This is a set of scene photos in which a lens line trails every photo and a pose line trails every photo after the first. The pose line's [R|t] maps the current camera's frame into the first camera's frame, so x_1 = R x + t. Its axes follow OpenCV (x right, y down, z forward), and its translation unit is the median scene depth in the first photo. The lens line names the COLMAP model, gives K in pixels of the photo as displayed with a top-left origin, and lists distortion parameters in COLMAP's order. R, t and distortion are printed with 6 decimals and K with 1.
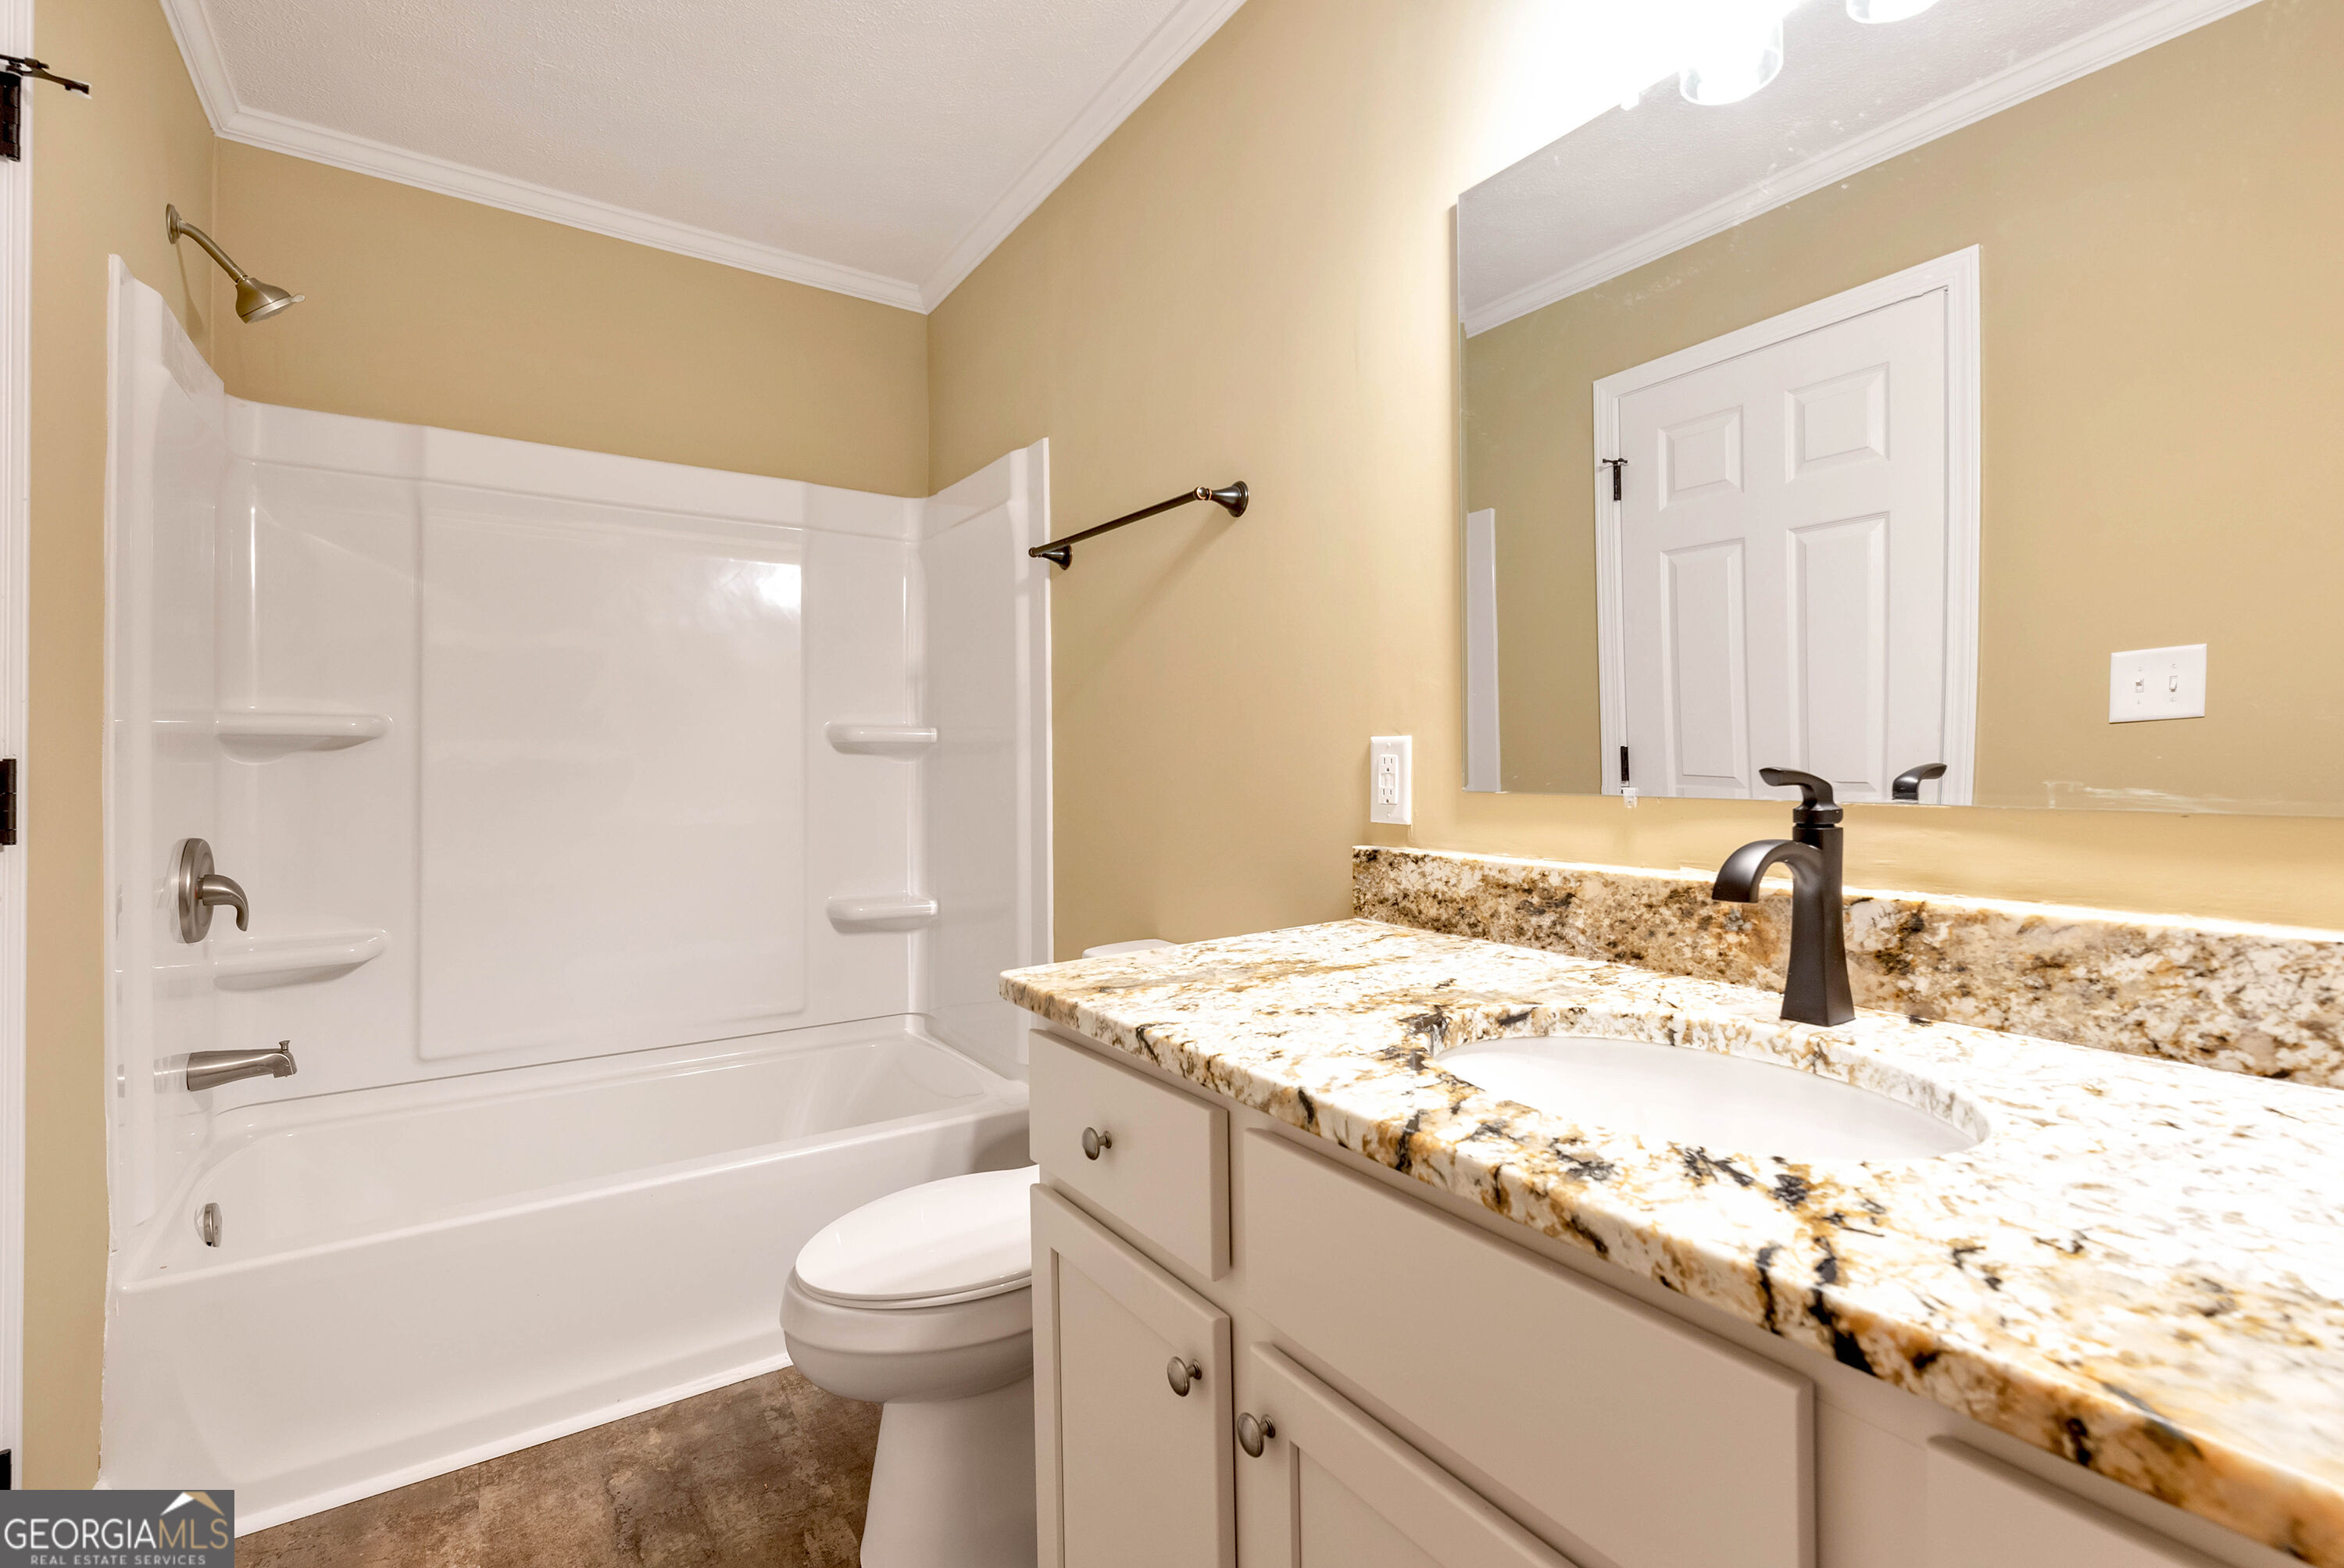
lens RADIAL K [[1070.0, 0, 1172.0], [0, 1070.0, 784.0], [0, 0, 1]] dist [-0.004271, 0.000595]
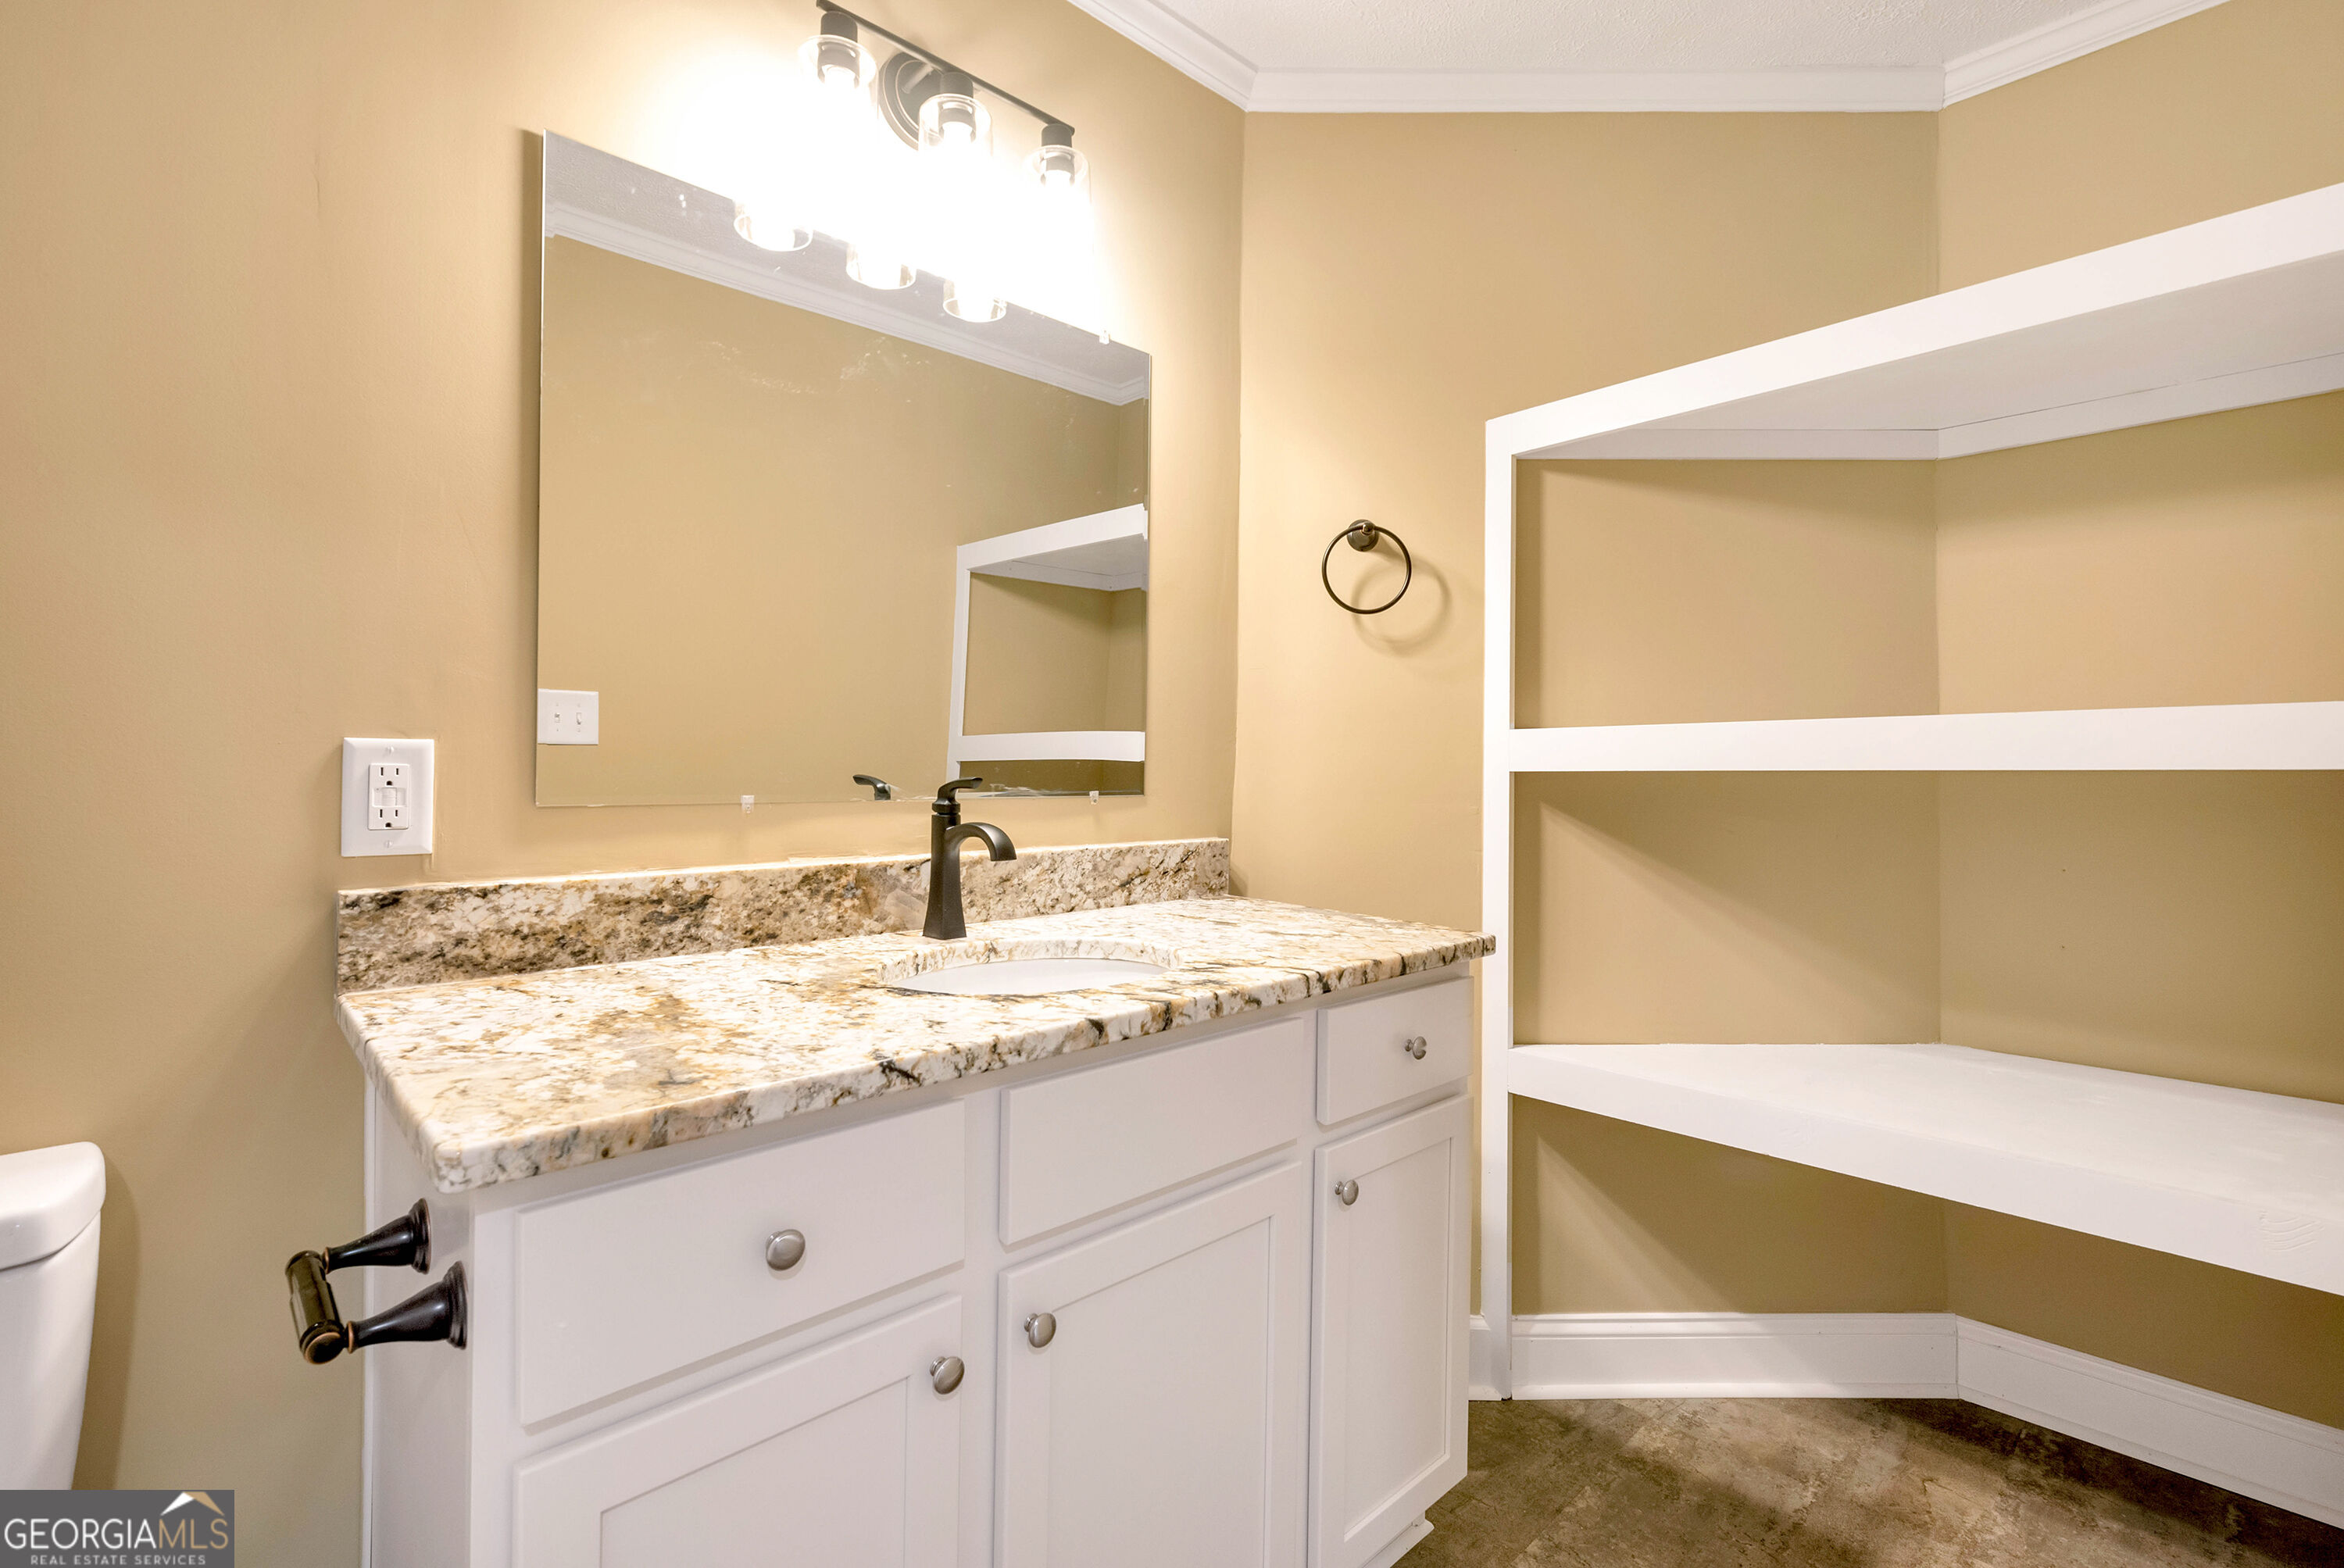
lens RADIAL K [[1070.0, 0, 1172.0], [0, 1070.0, 784.0], [0, 0, 1]] dist [-0.004271, 0.000595]
pose [[-0.185168, -0.004367, 0.982697, -0.809910], [0.022391, 0.999712, 0.008662, -0.009123], [-0.982452, 0.023608, -0.185017, 0.769121]]
